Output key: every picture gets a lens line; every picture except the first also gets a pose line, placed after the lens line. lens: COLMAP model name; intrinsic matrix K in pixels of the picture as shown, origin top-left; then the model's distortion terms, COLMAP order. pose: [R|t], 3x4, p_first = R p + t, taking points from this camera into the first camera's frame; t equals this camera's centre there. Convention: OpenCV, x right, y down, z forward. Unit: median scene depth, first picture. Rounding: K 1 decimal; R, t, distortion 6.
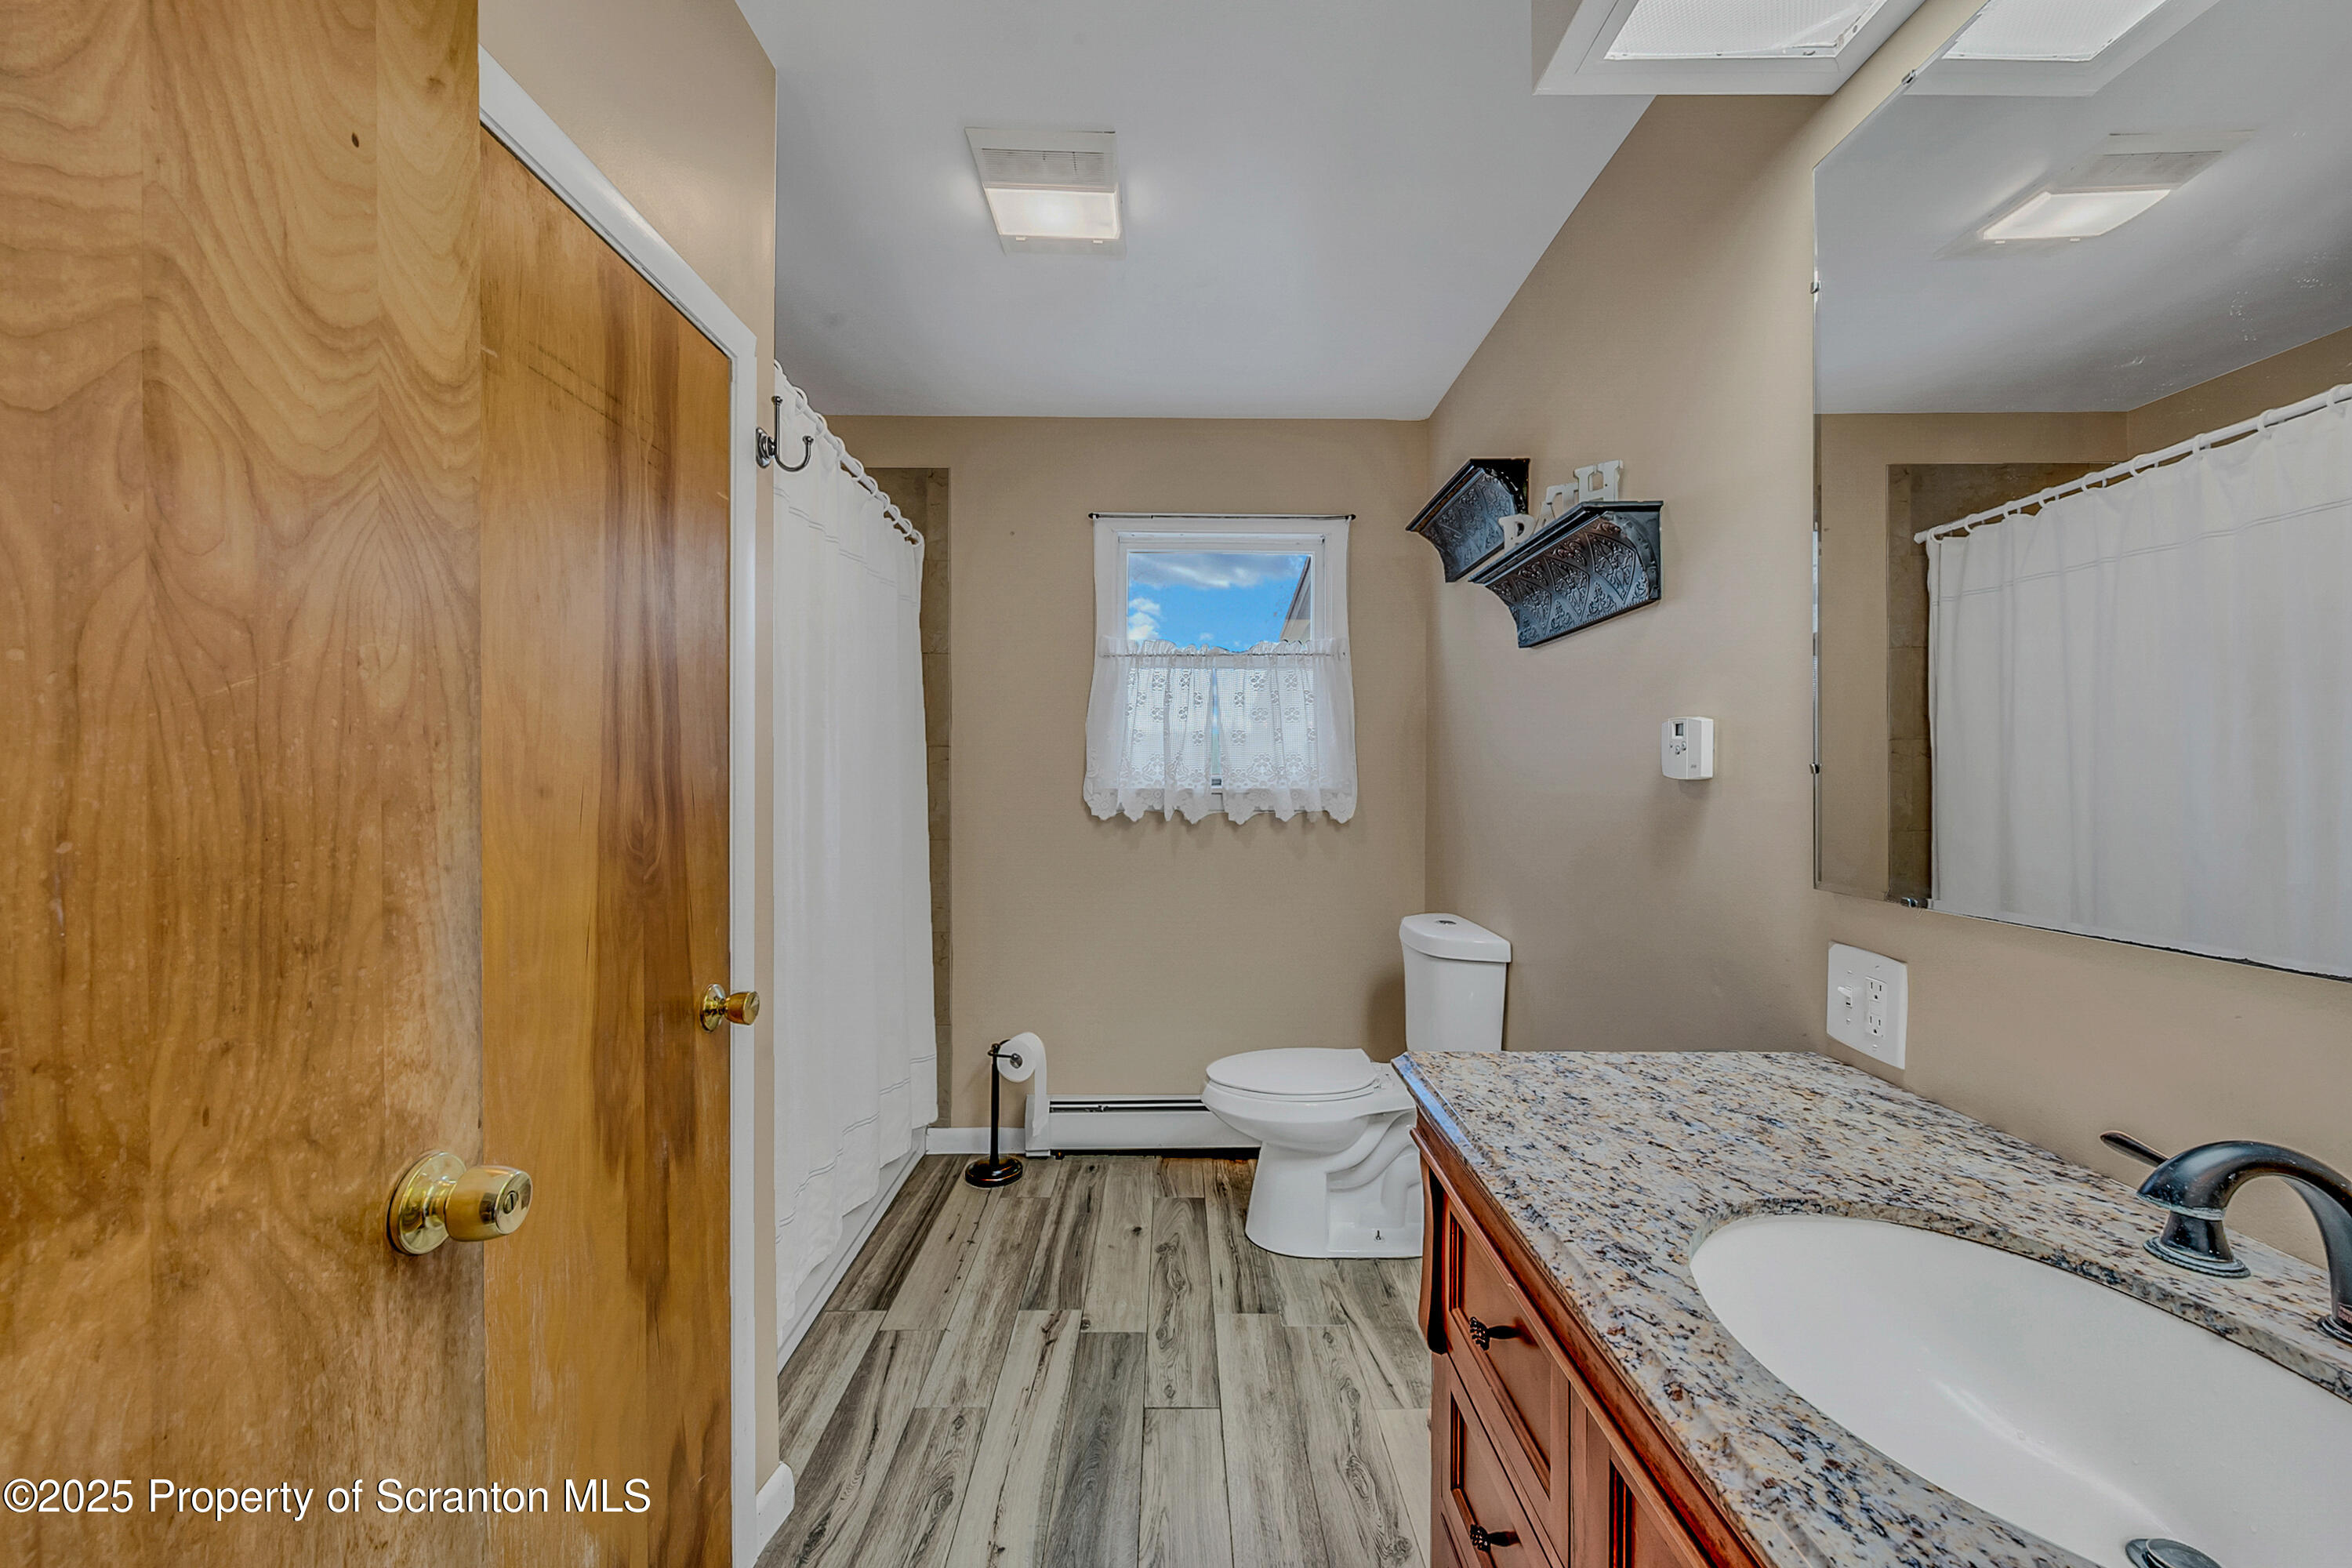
lens RADIAL K [[924.4, 0, 1179.9], [0, 924.4, 786.0], [0, 0, 1]] dist [-0.000755, -0.000087]
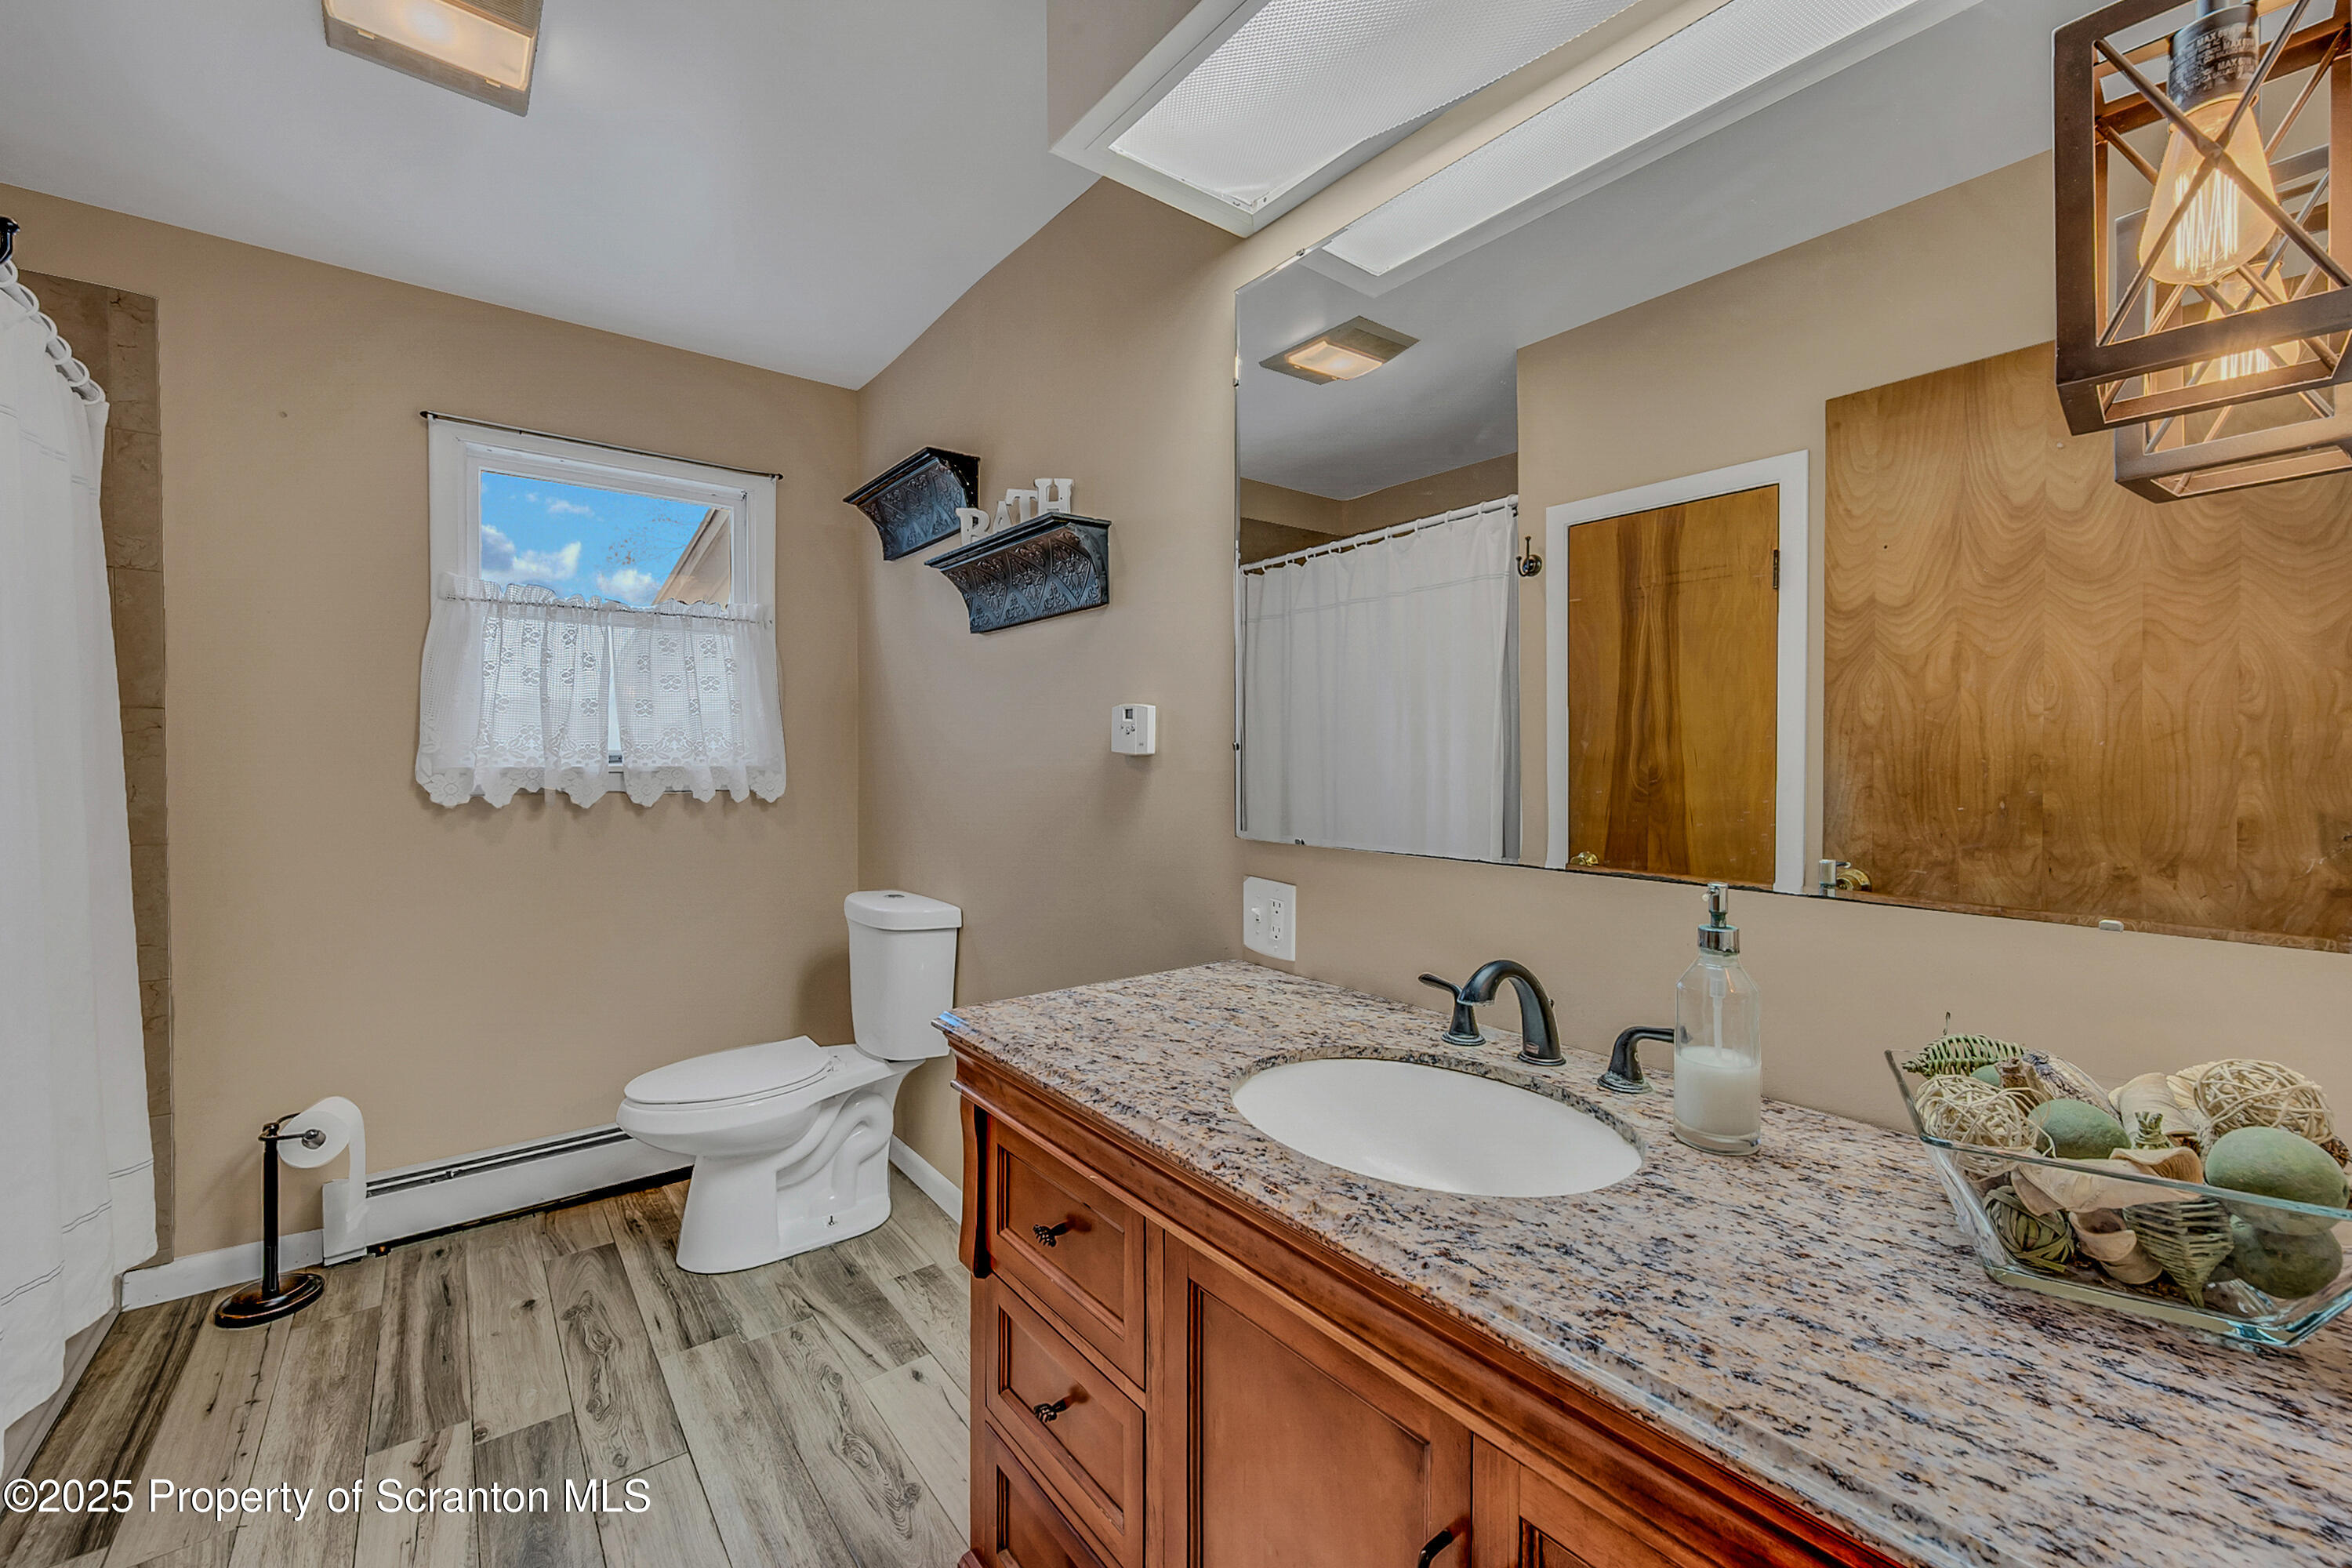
lens RADIAL K [[937.9, 0, 1176.0], [0, 937.9, 776.6], [0, 0, 1]] dist [-0.001323, -0.000148]
pose [[0.792346, -0.013976, 0.609912, -0.103718], [0.005591, 0.999862, 0.015649, 0.001538], [-0.610046, -0.008990, 0.792315, -0.007879]]
